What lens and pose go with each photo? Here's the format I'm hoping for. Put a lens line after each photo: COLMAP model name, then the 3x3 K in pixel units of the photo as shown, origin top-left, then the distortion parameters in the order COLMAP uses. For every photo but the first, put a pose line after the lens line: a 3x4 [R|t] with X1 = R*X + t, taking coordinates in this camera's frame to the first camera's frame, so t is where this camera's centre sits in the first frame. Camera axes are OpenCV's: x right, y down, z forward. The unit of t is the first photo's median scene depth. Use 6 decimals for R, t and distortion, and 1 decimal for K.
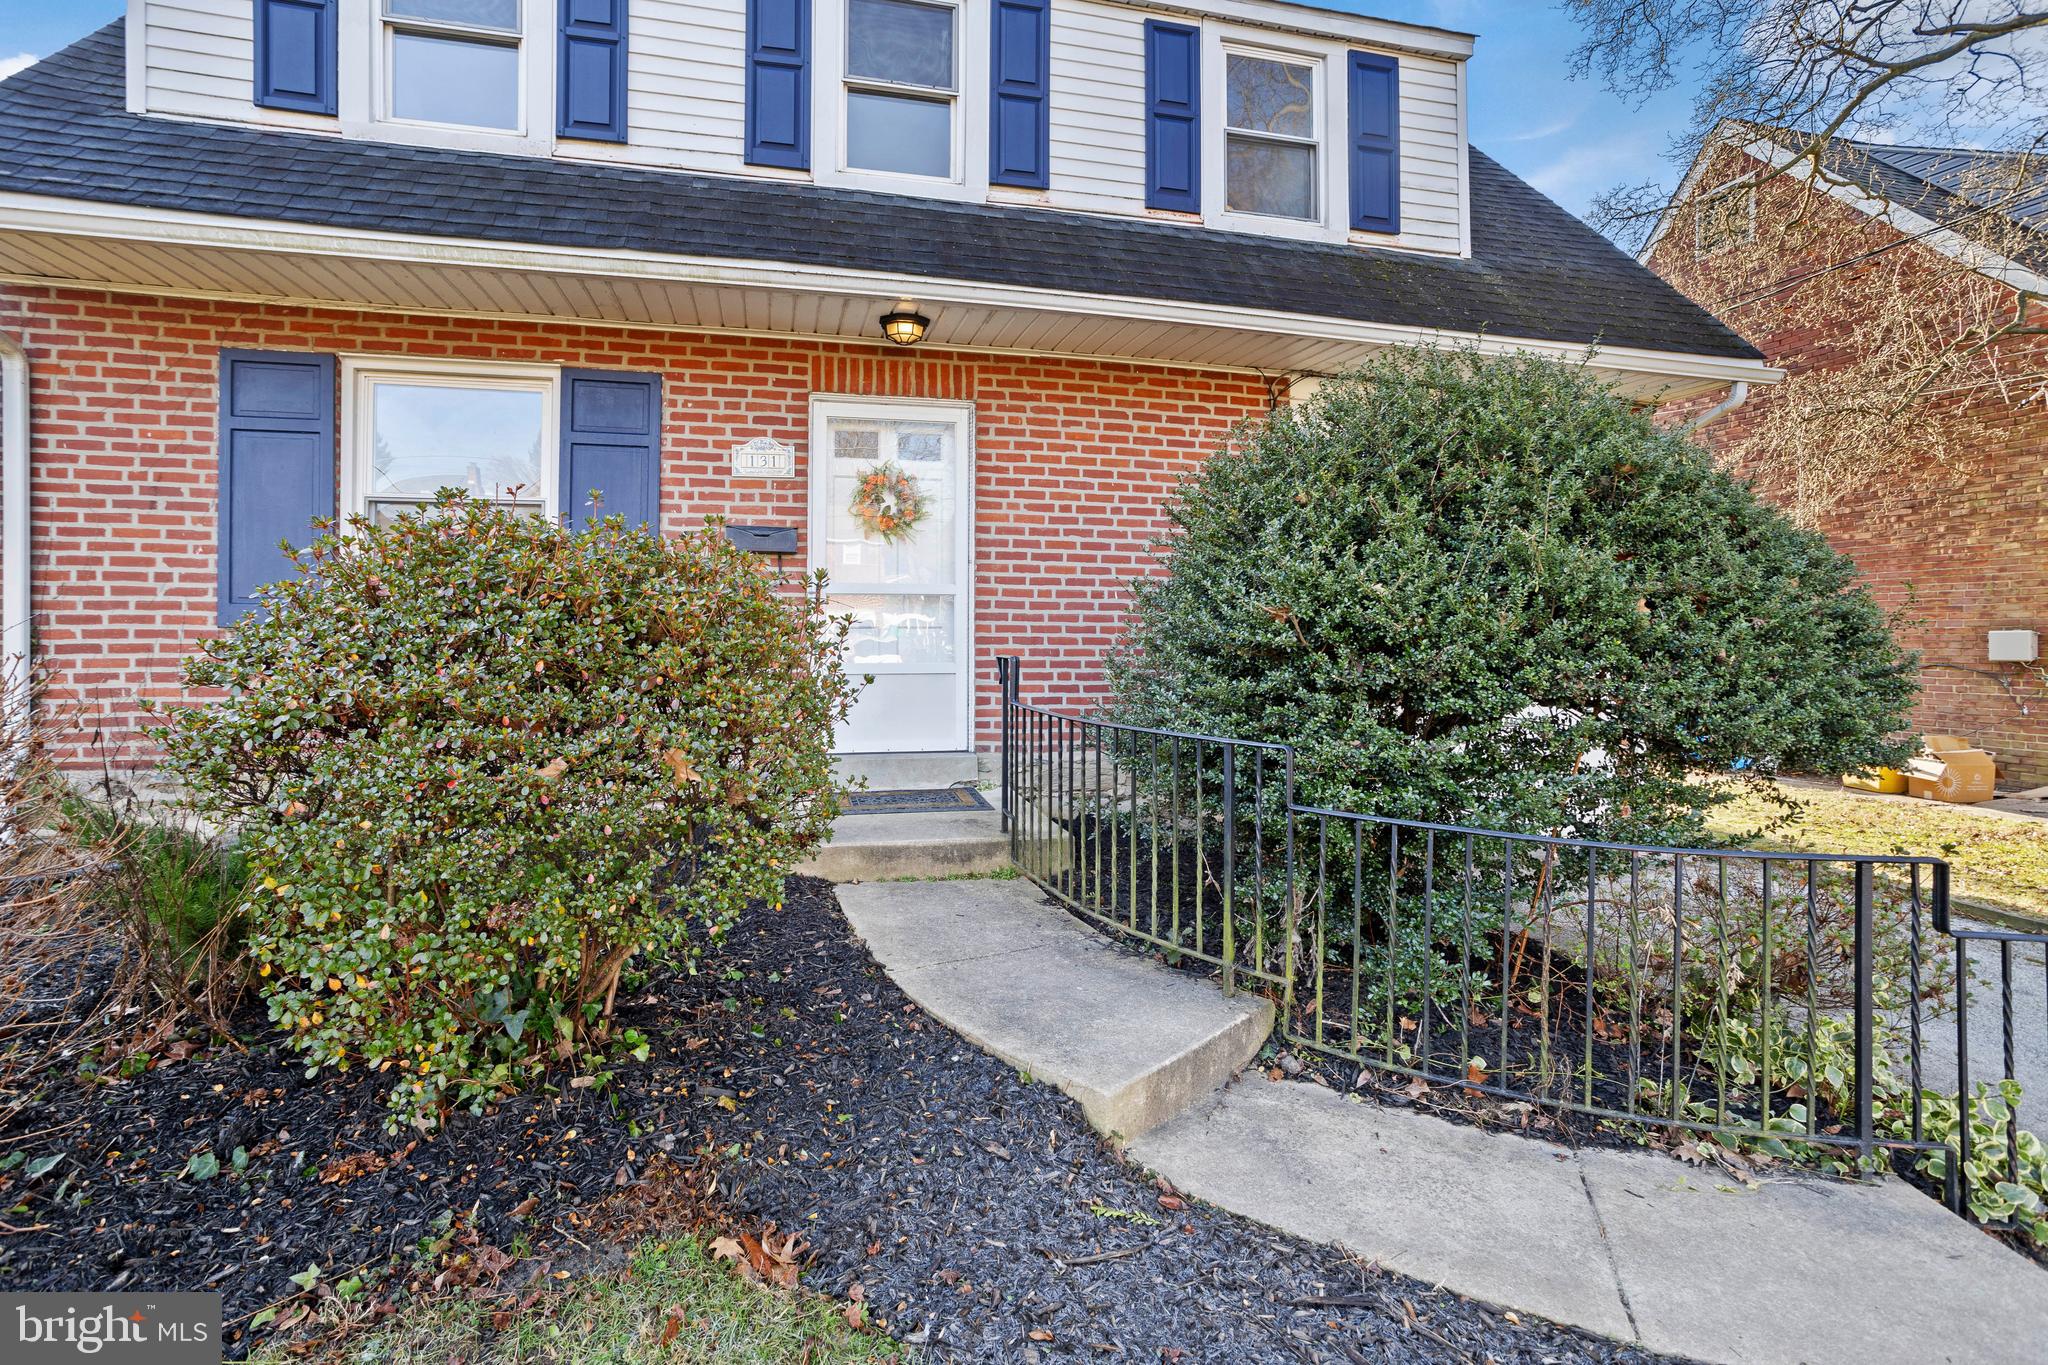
lens RADIAL K [[994.0, 0, 1029.1], [0, 994.0, 628.5], [0, 0, 1]] dist [-0.030213, 0.010012]
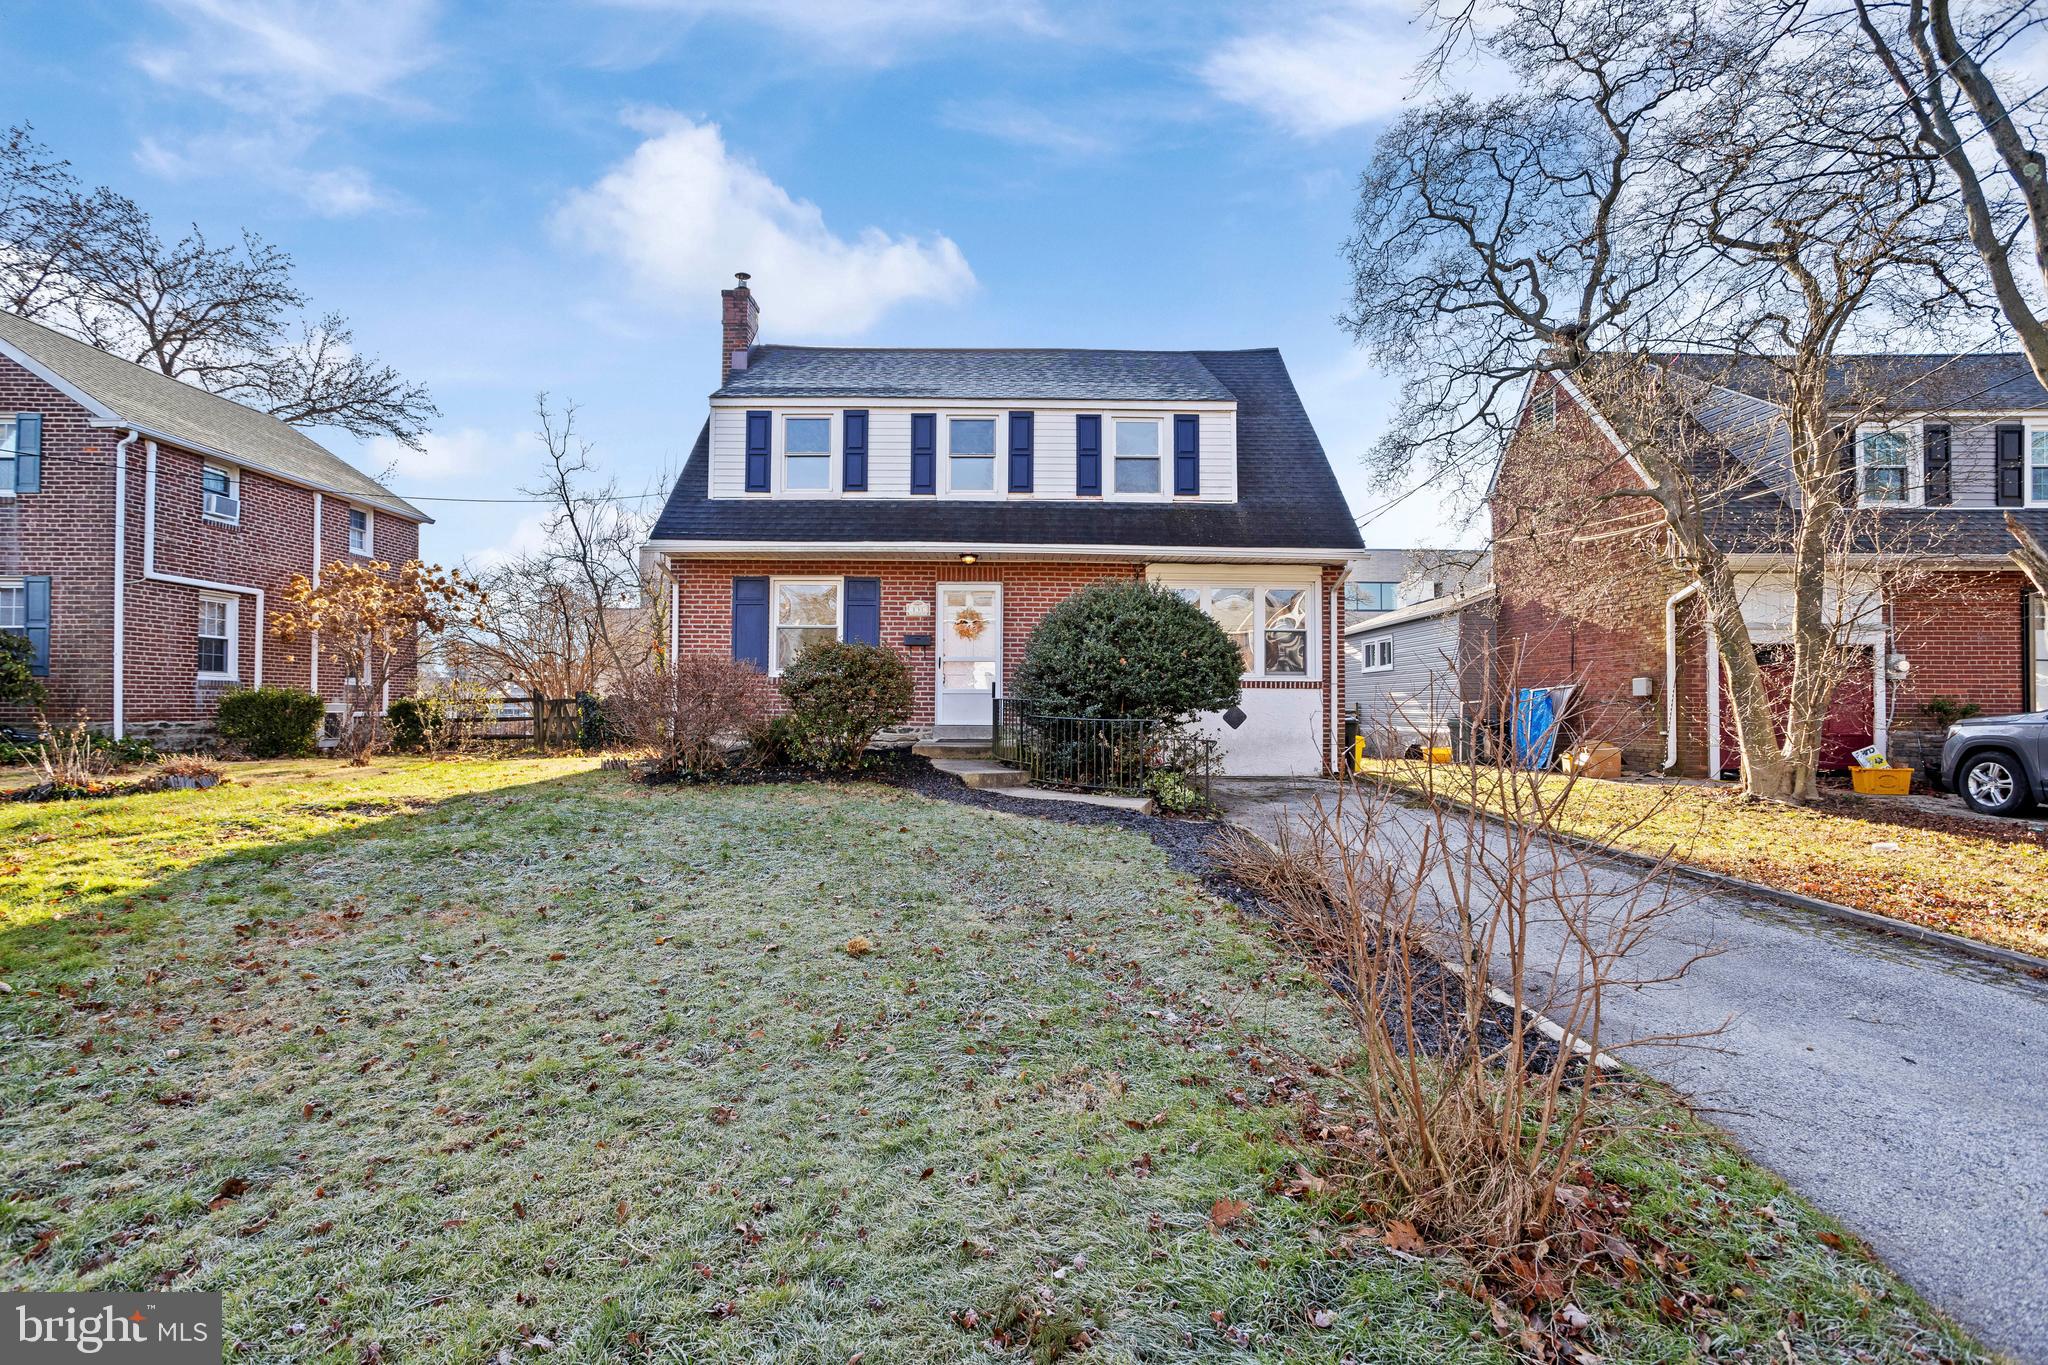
lens RADIAL K [[994.0, 0, 1028.8], [0, 994.0, 683.3], [0, 0, 1]] dist [-0.030213, 0.010012]
pose [[0.971700, -0.004466, -0.236177, 0.603984], [-0.000372, 0.999791, -0.020439, 0.071572], [0.236219, 0.019949, 0.971495, -1.396075]]
